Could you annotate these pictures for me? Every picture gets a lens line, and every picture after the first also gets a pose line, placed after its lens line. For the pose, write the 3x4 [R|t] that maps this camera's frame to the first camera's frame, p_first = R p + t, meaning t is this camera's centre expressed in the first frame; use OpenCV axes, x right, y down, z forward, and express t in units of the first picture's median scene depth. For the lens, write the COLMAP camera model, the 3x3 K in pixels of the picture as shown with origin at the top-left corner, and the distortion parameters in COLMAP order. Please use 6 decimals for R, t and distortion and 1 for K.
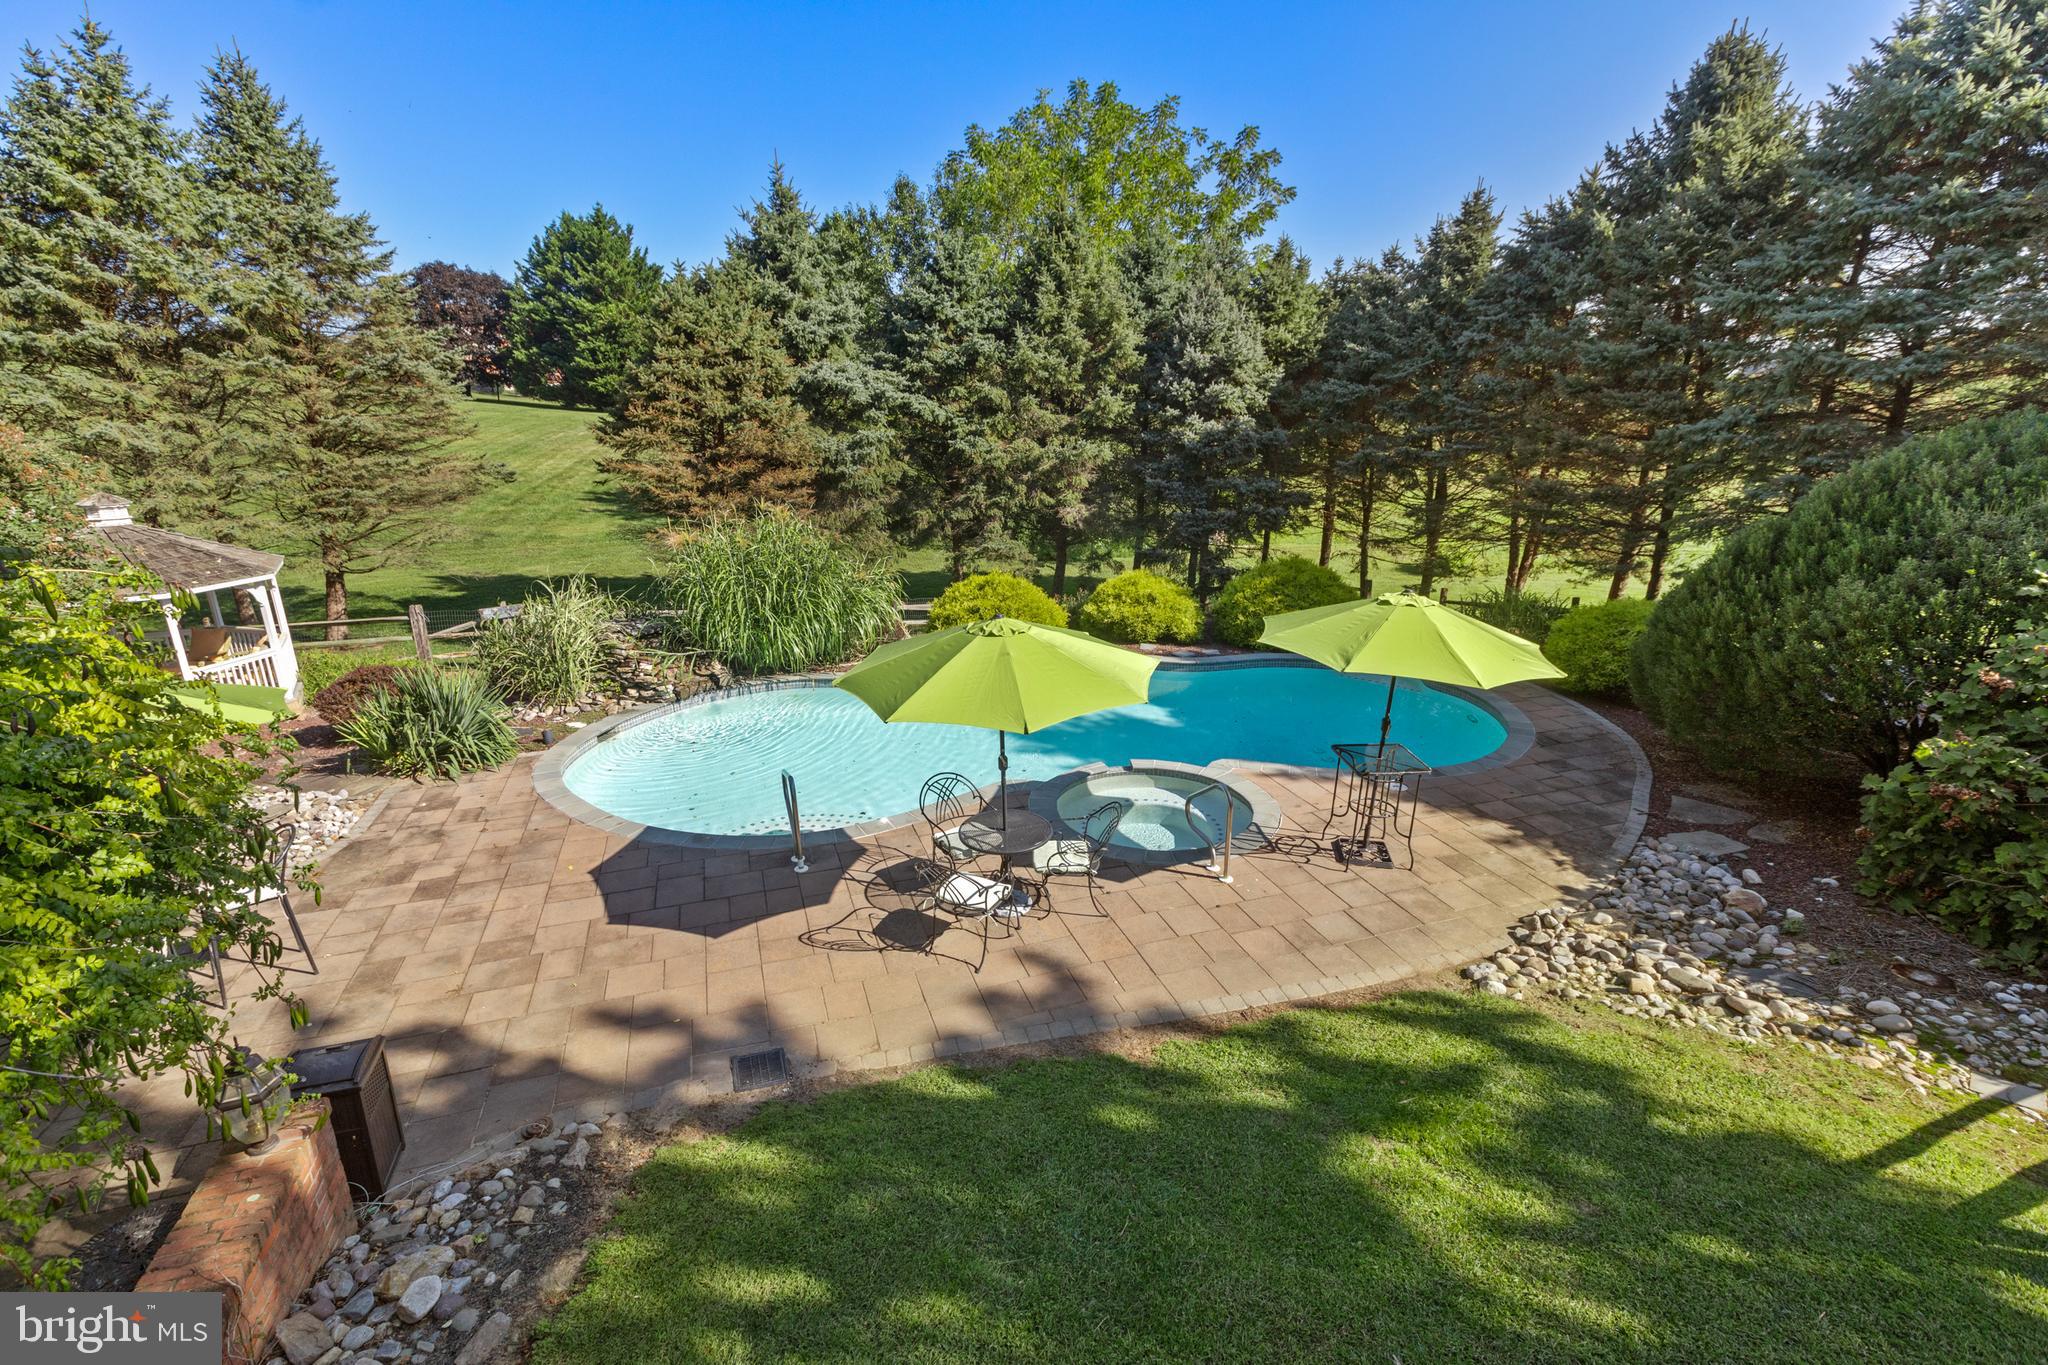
lens RADIAL K [[926.8, 0, 1025.6], [0, 926.8, 686.6], [0, 0, 1]] dist [0.005370, 0.000450]
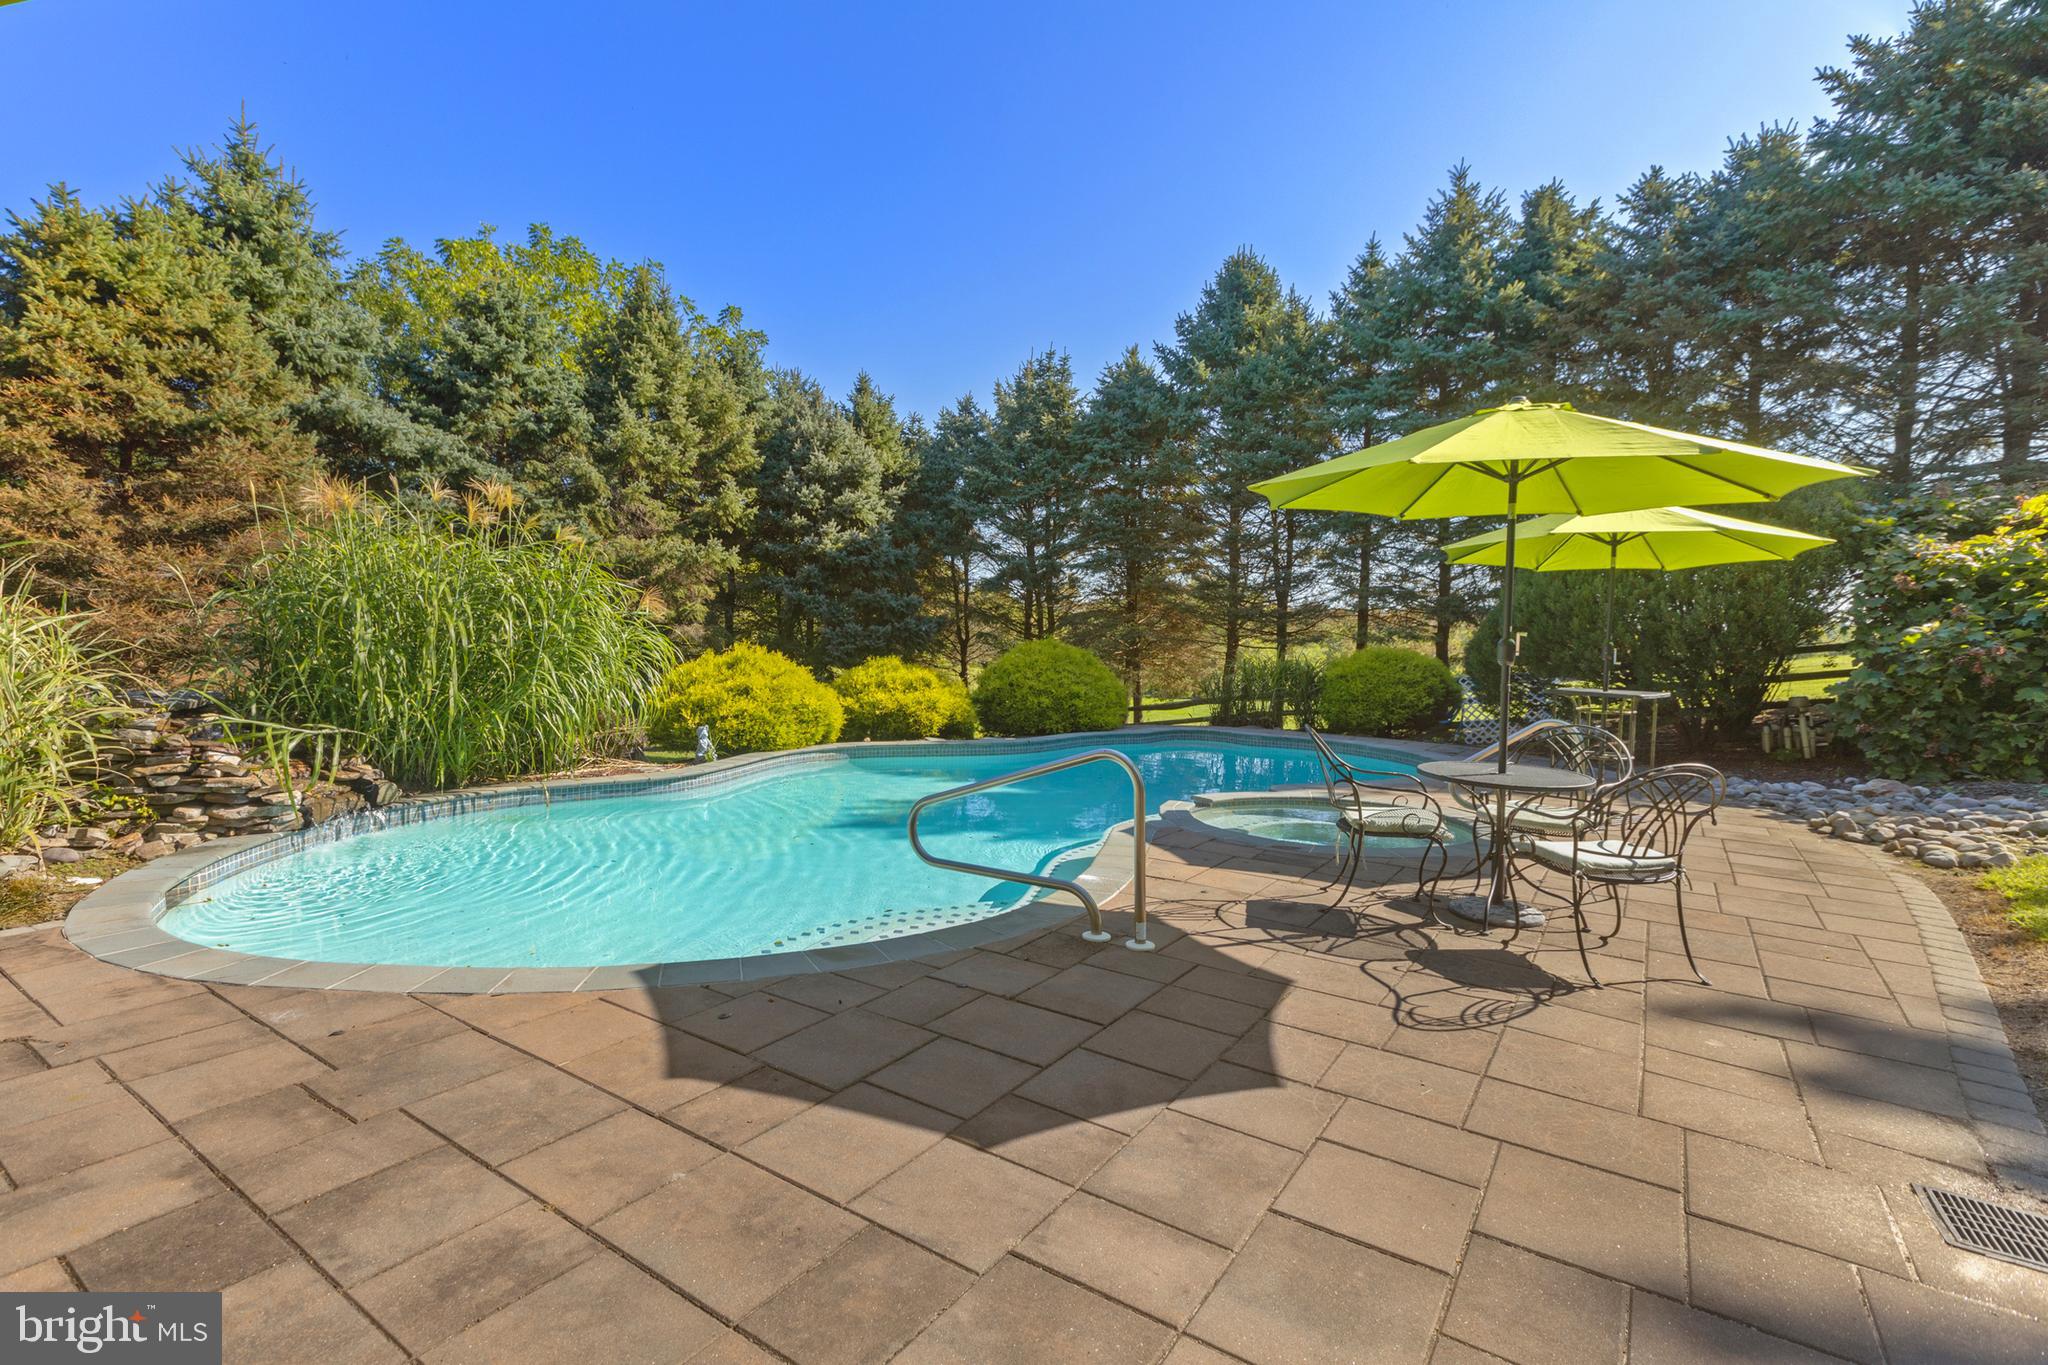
lens RADIAL K [[956.7, 0, 992.6], [0, 956.7, 660.8], [0, 0, 1]] dist [0.003218, -0.000272]
pose [[0.807509, -0.001926, 0.589853, -0.229447], [0.164451, 0.961080, -0.221995, 0.059796], [-0.566468, 0.276265, 0.776397, 0.243066]]
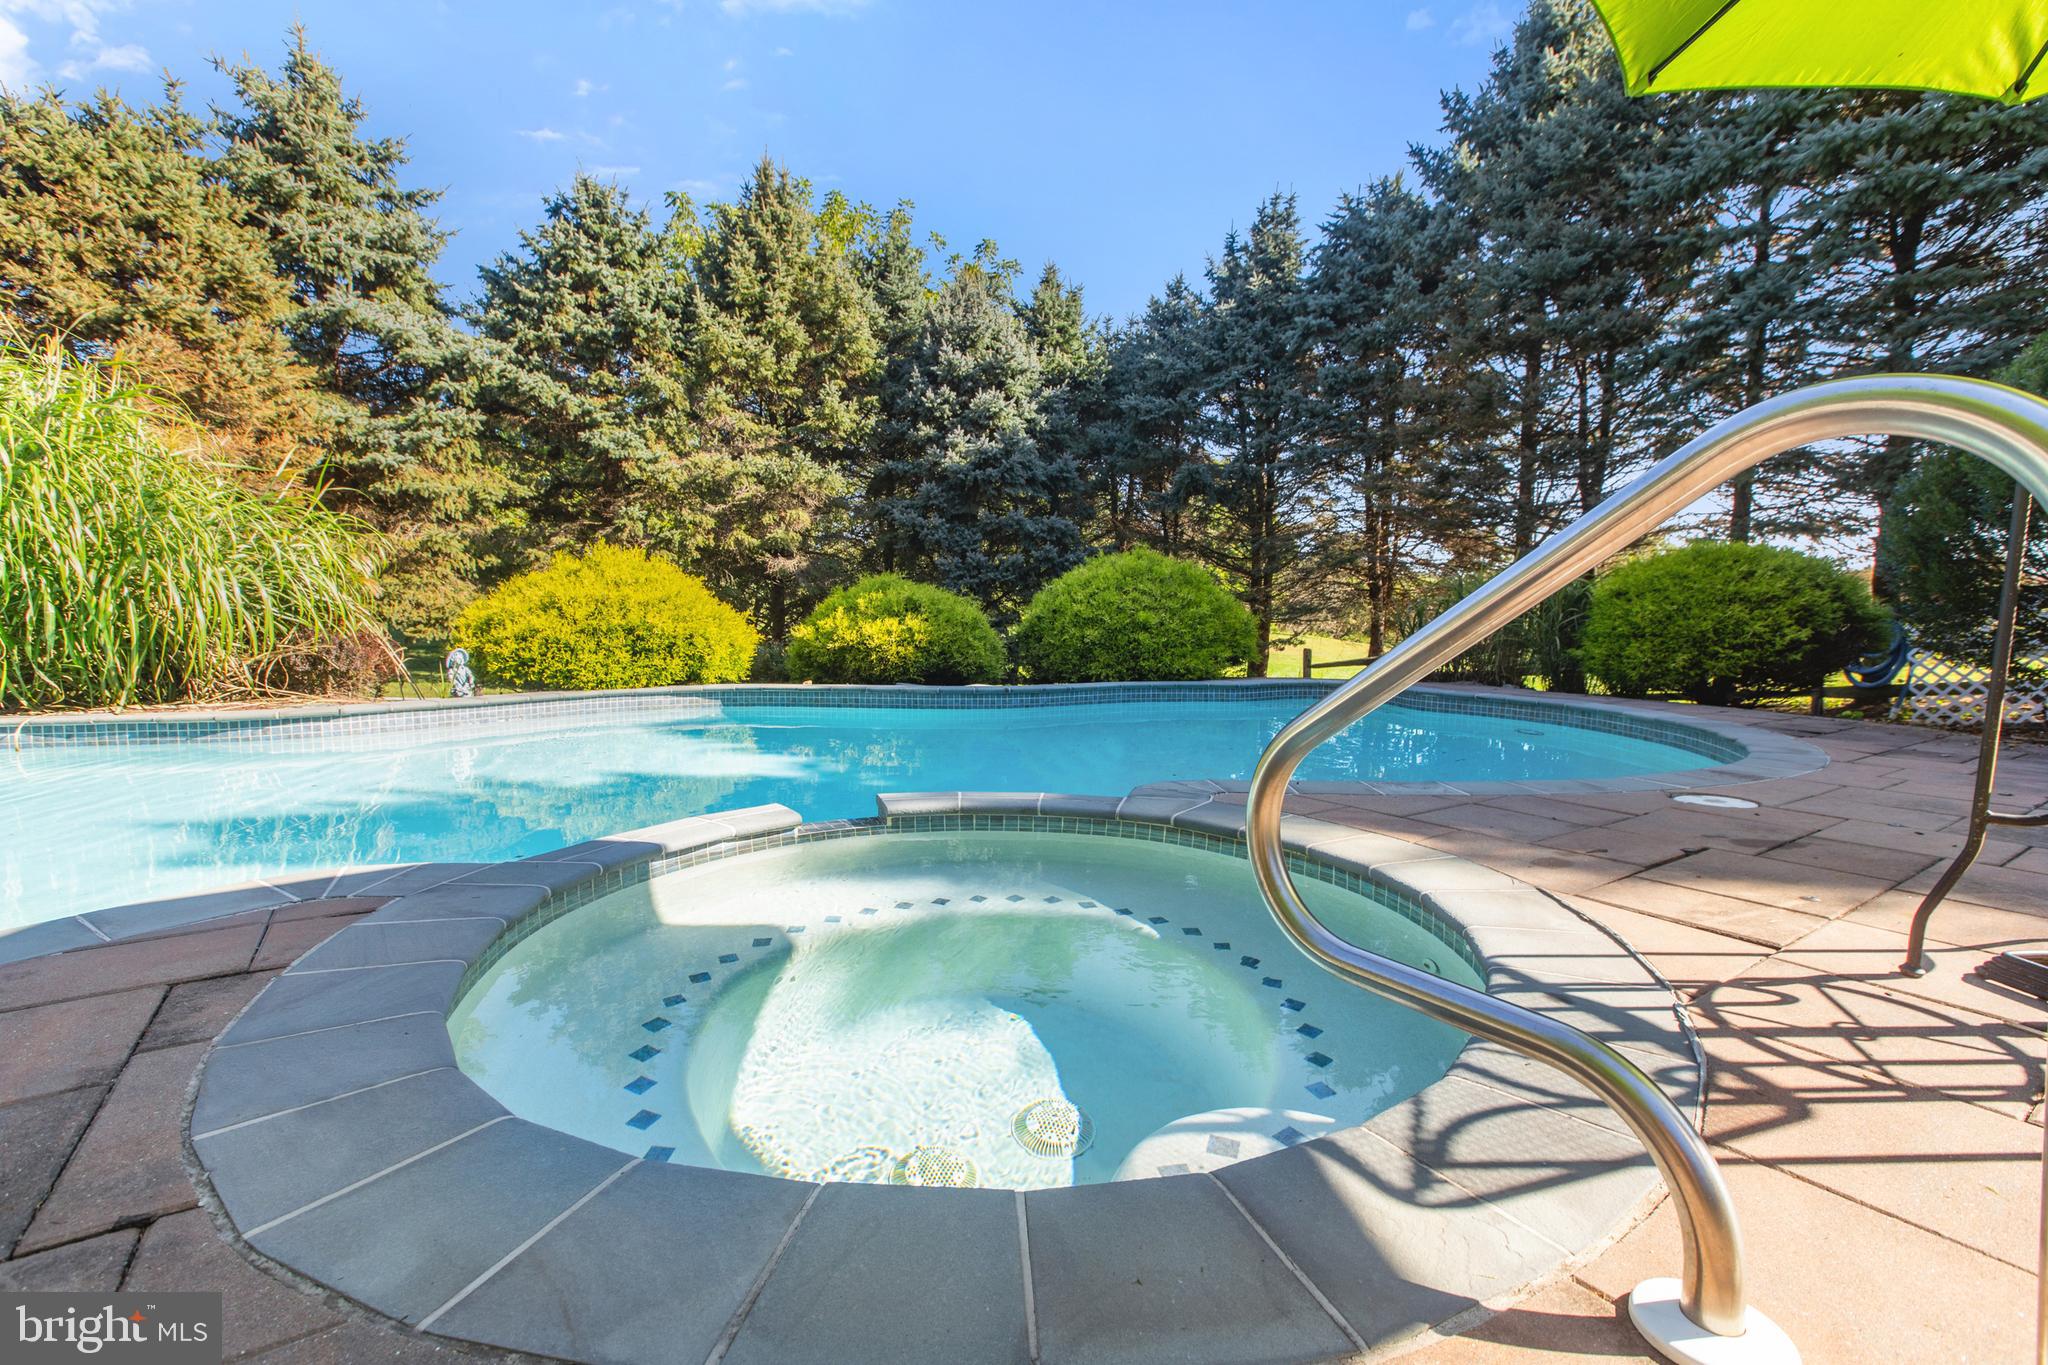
lens RADIAL K [[915.5, 0, 1027.6], [0, 915.5, 688.1], [0, 0, 1]] dist [0.004520, 0.000000]
pose [[0.963947, -0.016616, 0.265575, 0.041091], [0.074128, 0.975308, -0.208039, 0.055708], [-0.255560, 0.220225, 0.941377, 0.355579]]
